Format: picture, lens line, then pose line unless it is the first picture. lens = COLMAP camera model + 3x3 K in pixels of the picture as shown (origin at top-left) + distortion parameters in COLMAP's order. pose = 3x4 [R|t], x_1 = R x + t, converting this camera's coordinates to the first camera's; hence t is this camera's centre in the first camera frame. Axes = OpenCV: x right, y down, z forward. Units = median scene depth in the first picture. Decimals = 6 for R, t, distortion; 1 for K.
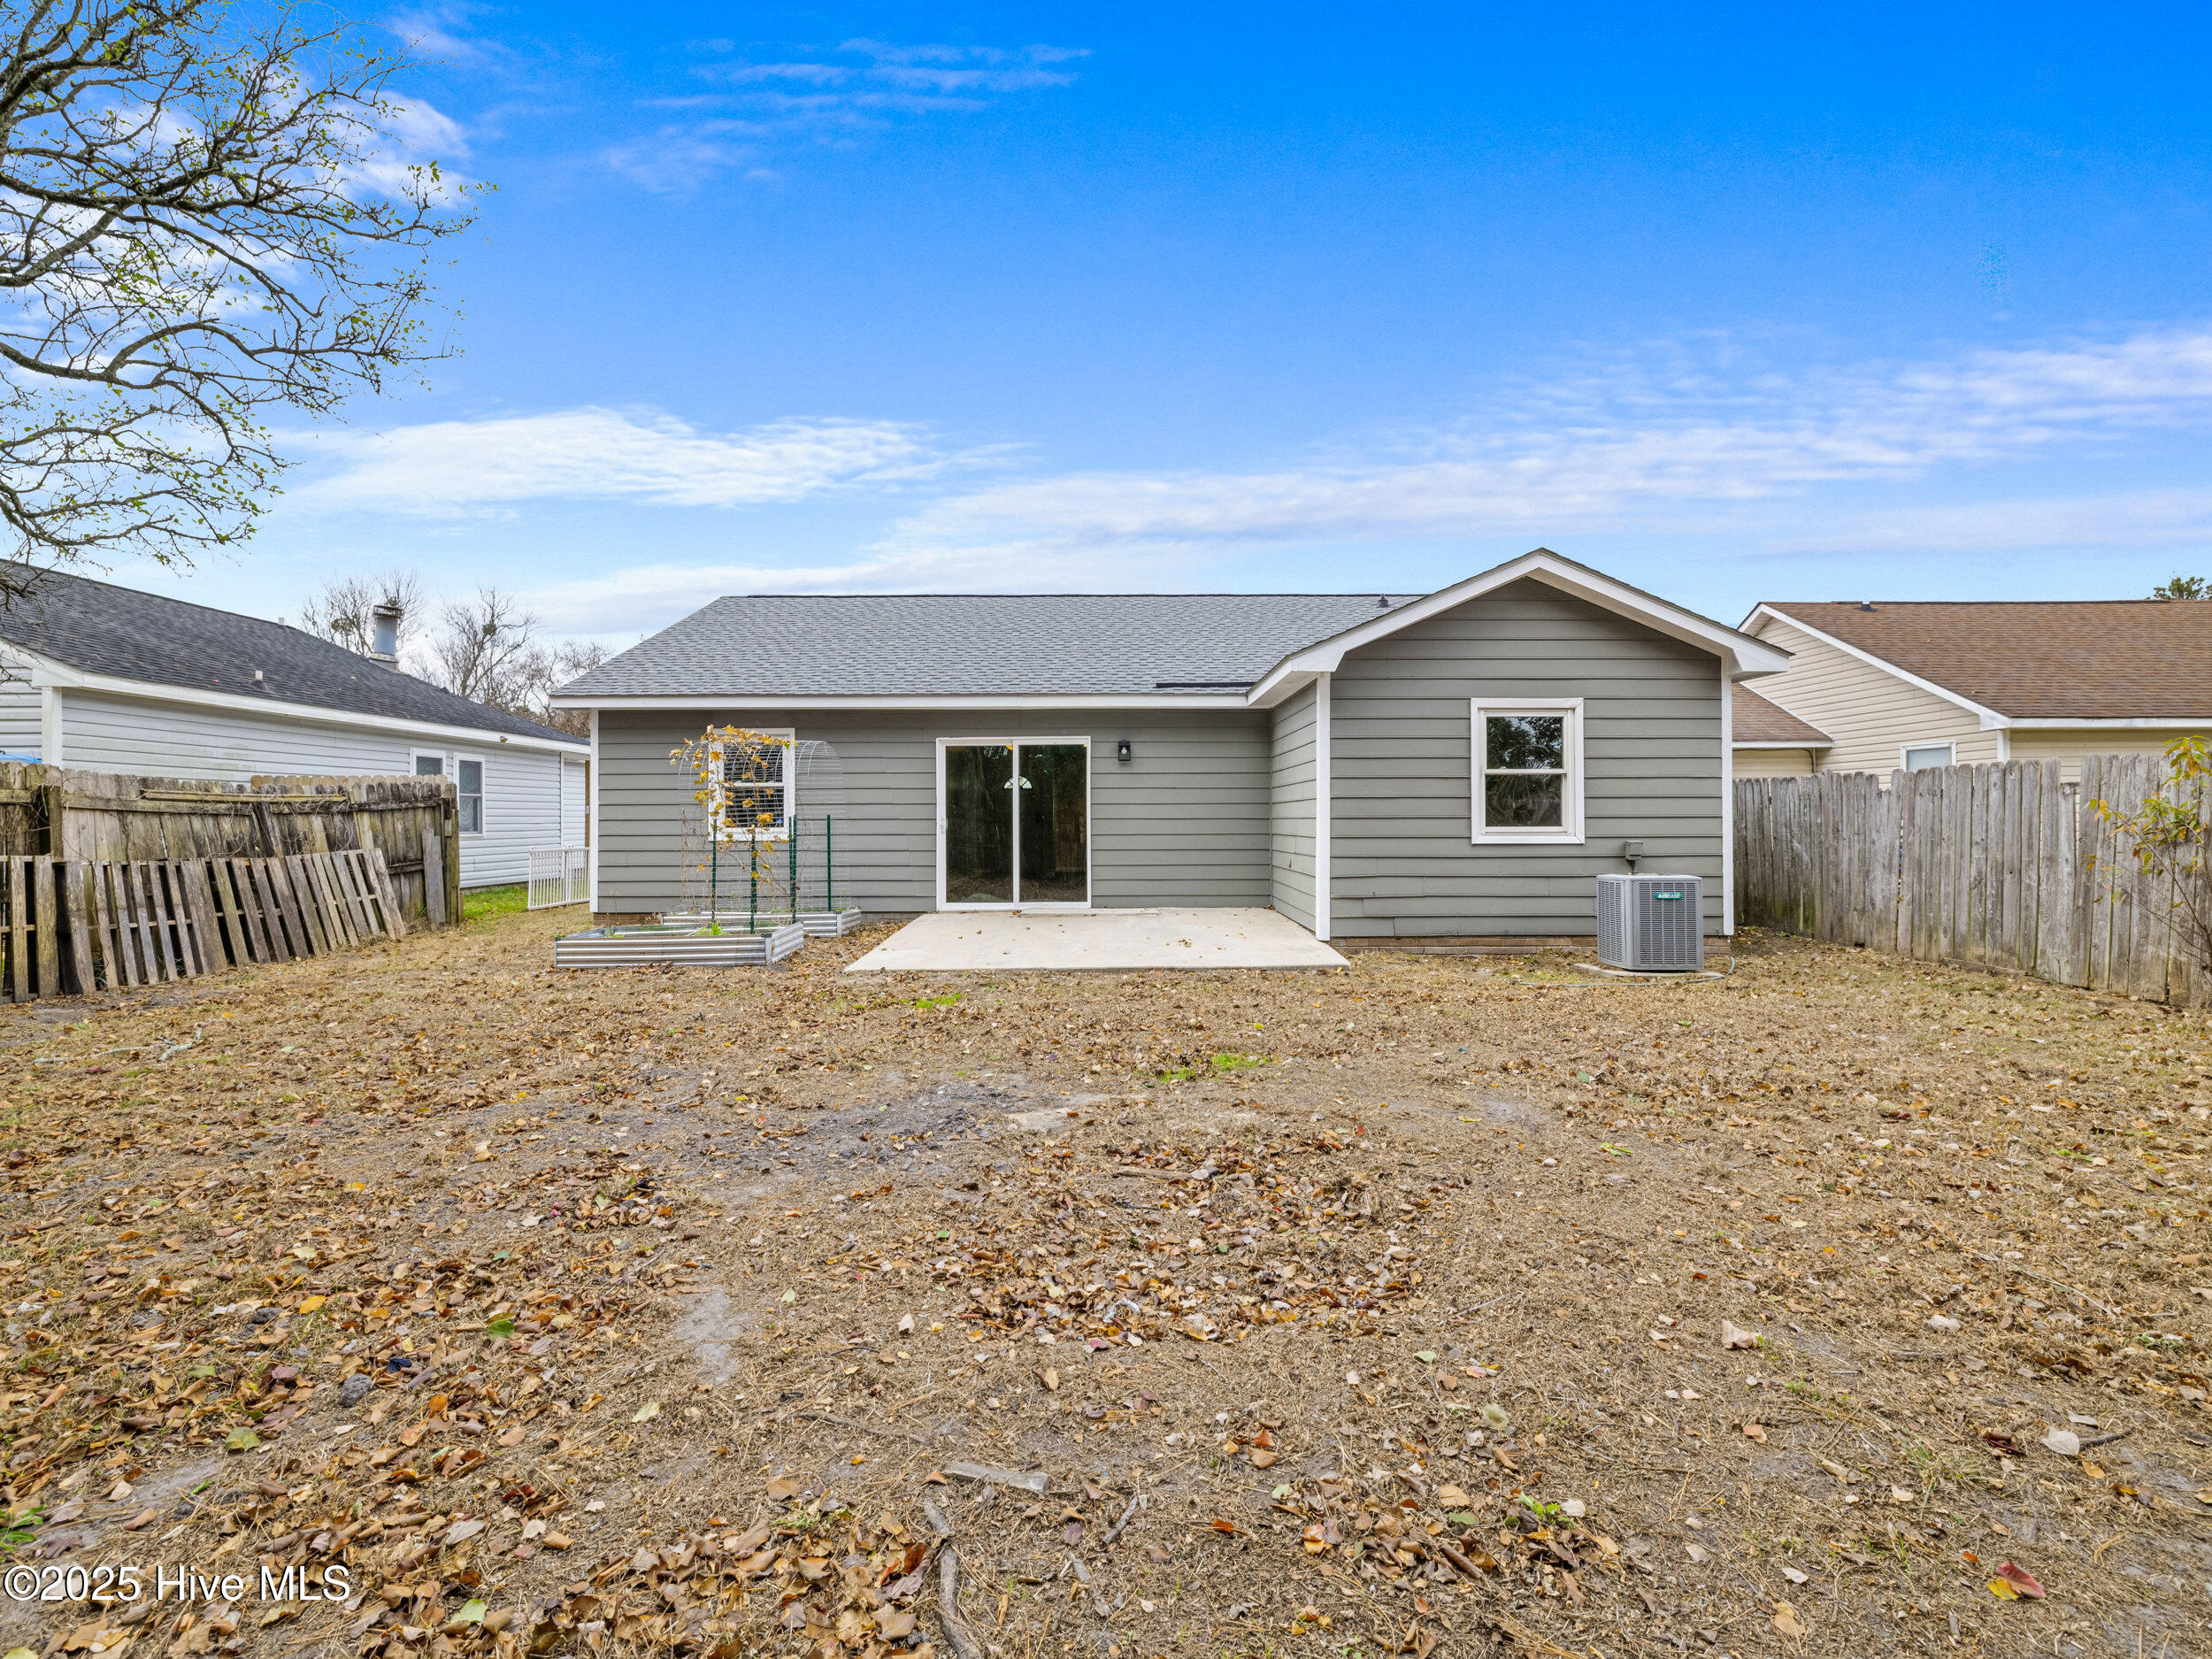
lens RADIAL K [[1032.4, 0, 1106.6], [0, 1032.4, 827.0], [0, 0, 1]] dist [-0.003482, -0.000021]
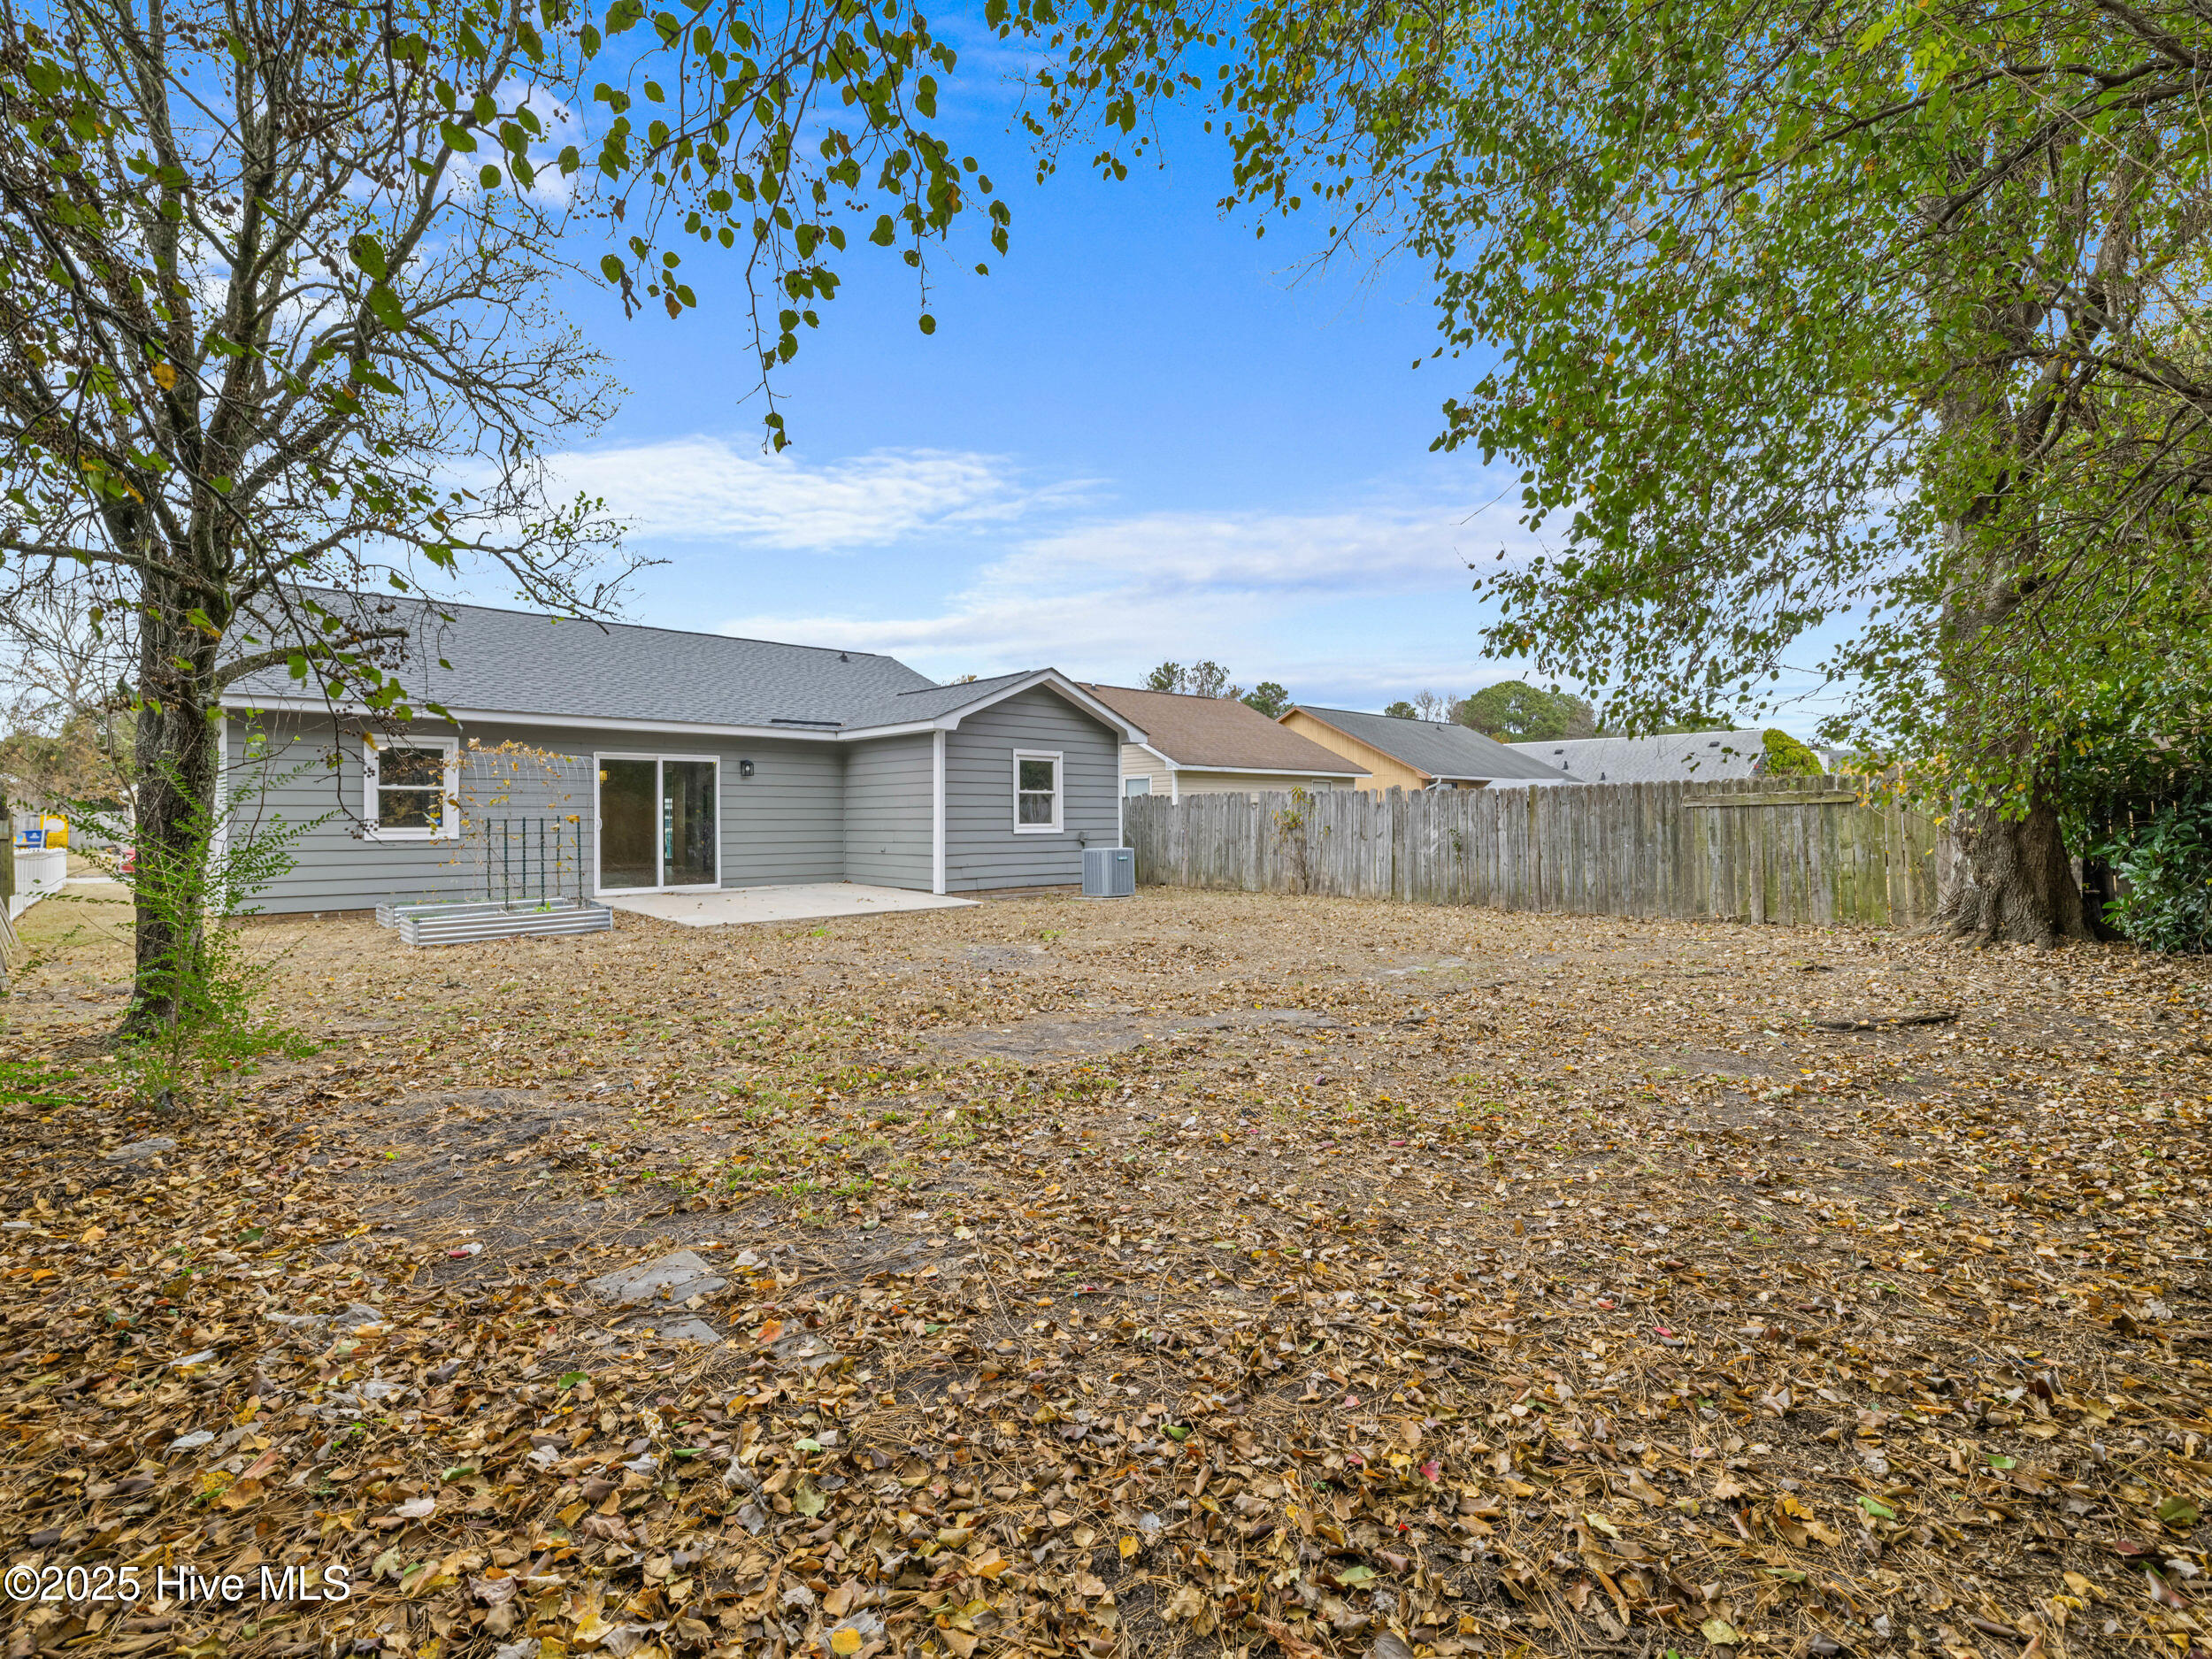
lens RADIAL K [[1032.4, 0, 1093.5], [0, 1032.4, 818.4], [0, 0, 1]] dist [-0.003482, -0.000021]
pose [[0.733384, 0.001349, 0.679813, -0.682609], [0.006372, 0.999940, -0.008858, 0.006803], [-0.679785, 0.010828, 0.733332, -0.333759]]
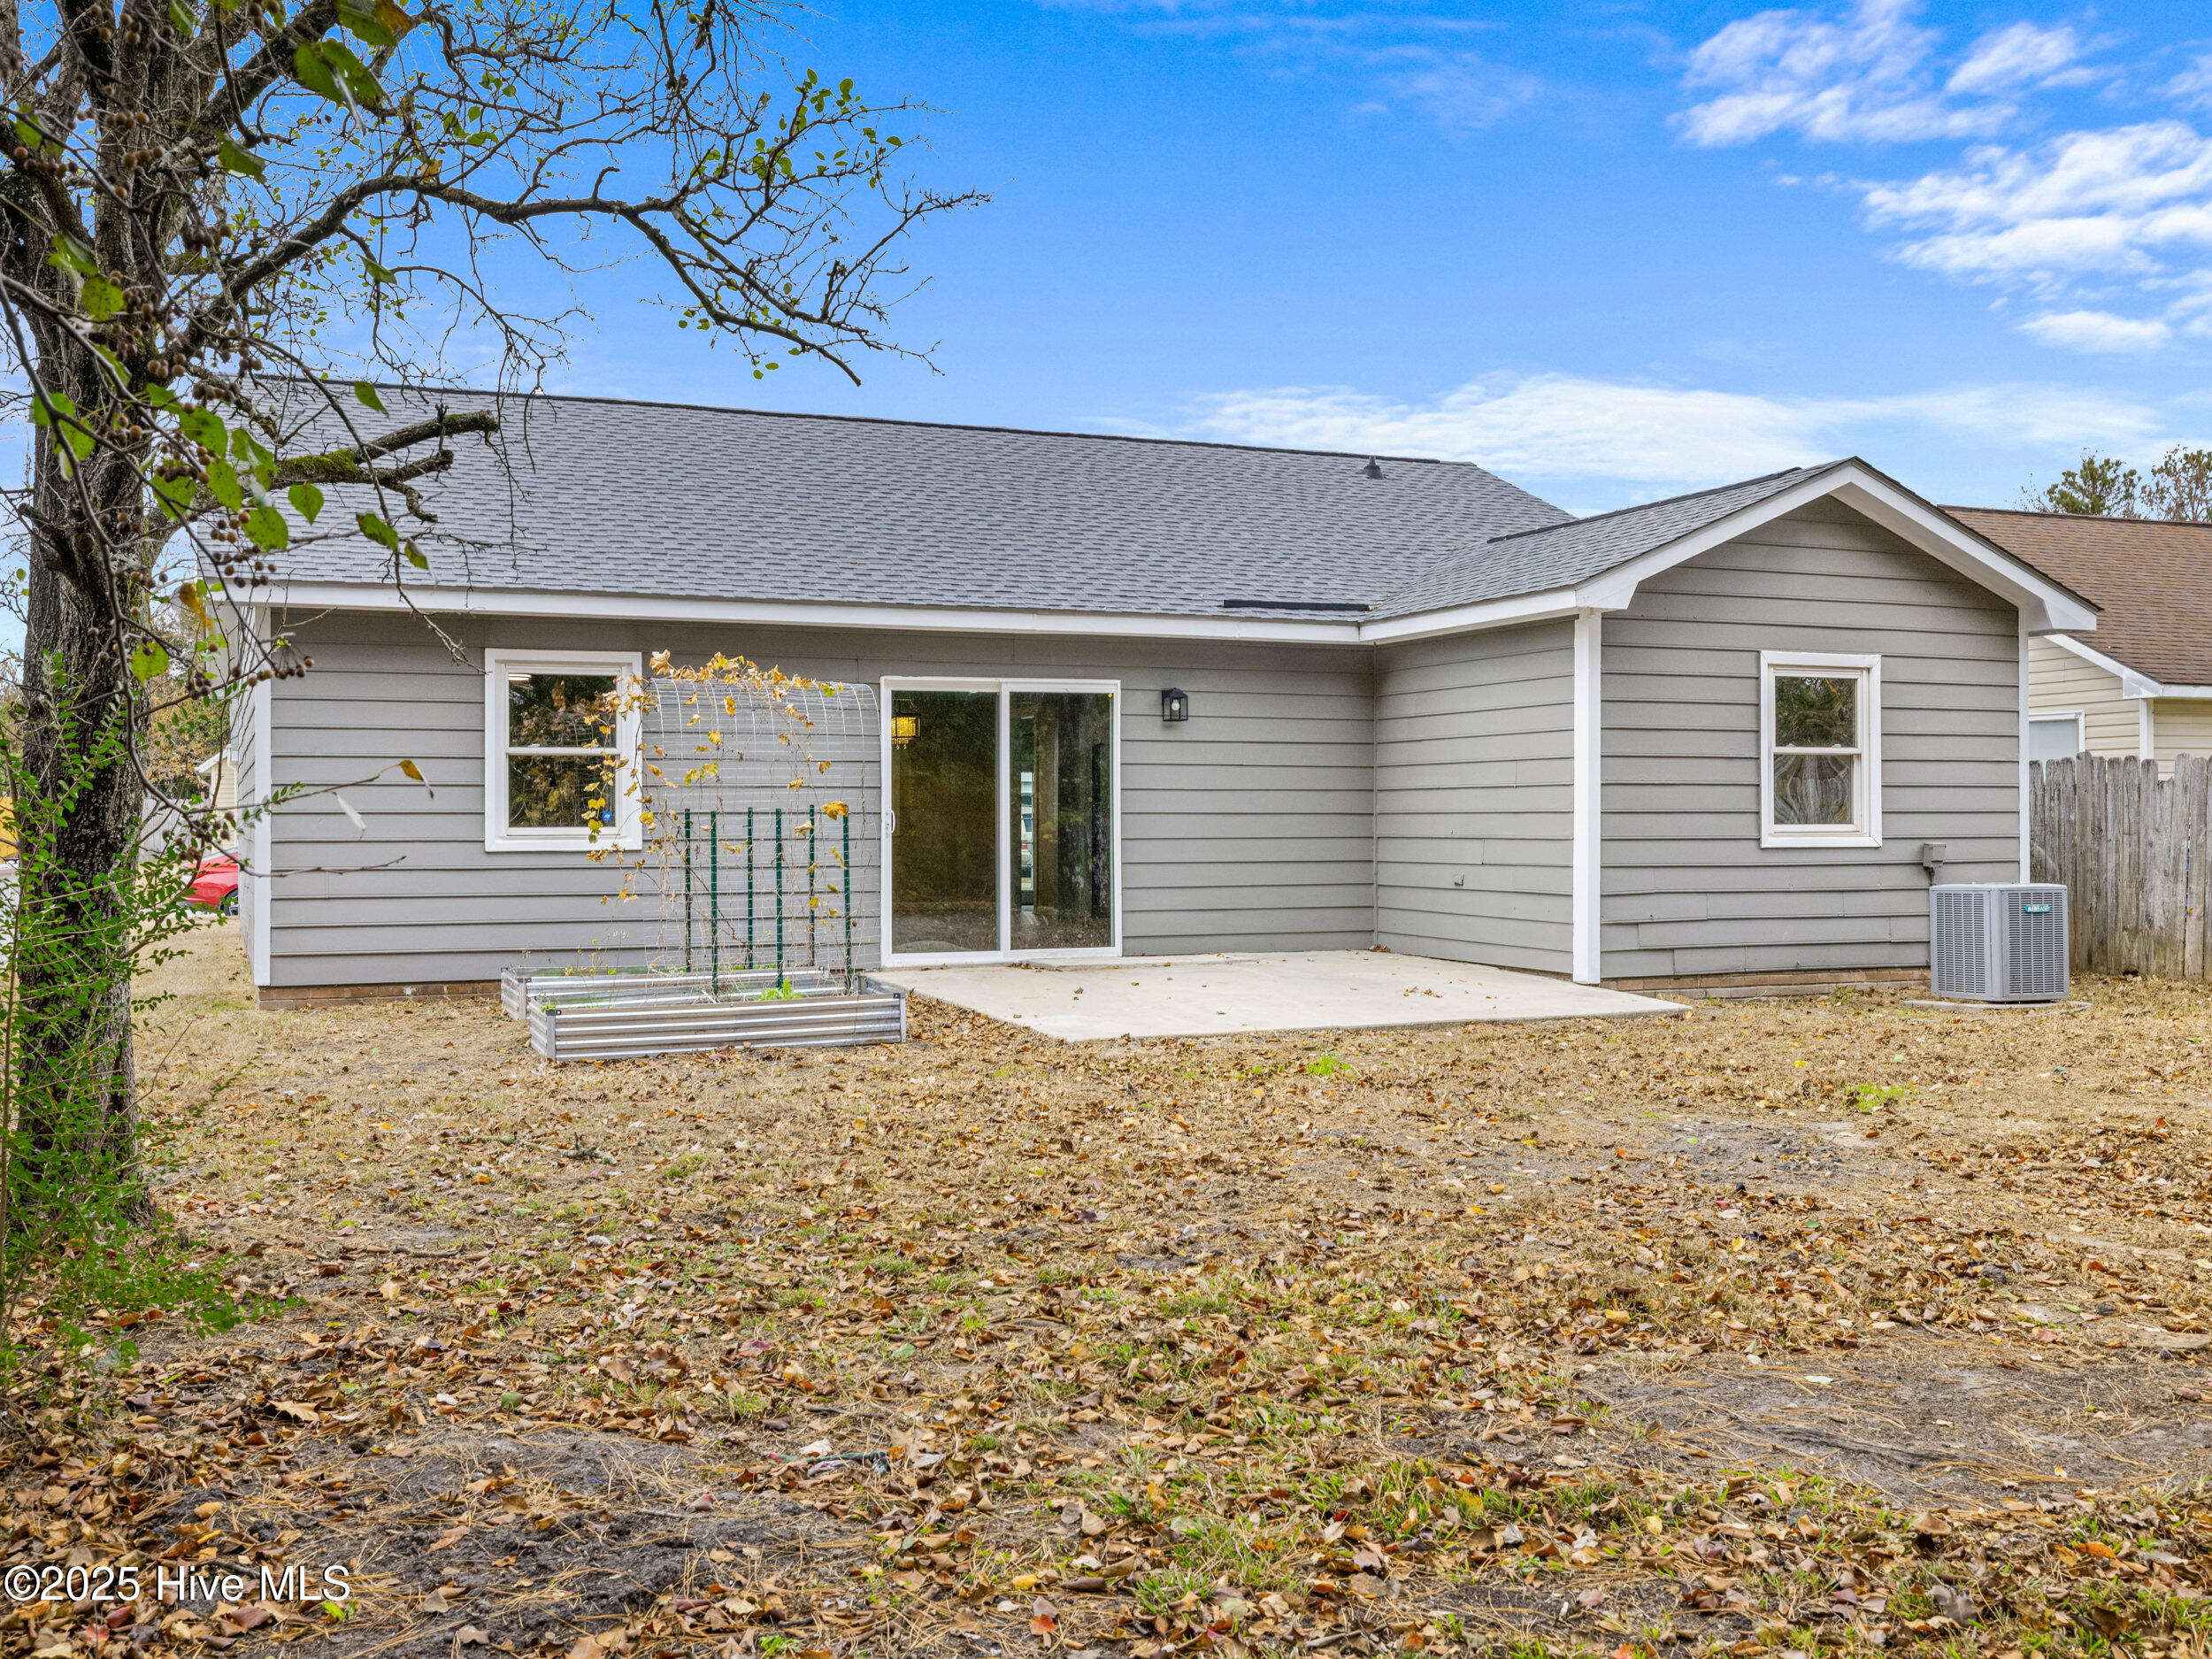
lens RADIAL K [[2107.2, 0, 1106.8], [0, 2107.2, 820.7], [0, 0, 1]] dist [0.007767, 0.000000]
pose [[0.925734, 0.001706, 0.378171, -0.621270], [0.000917, 0.999977, -0.006757, 0.006747], [-0.378174, 0.006602, 0.925711, -0.212323]]
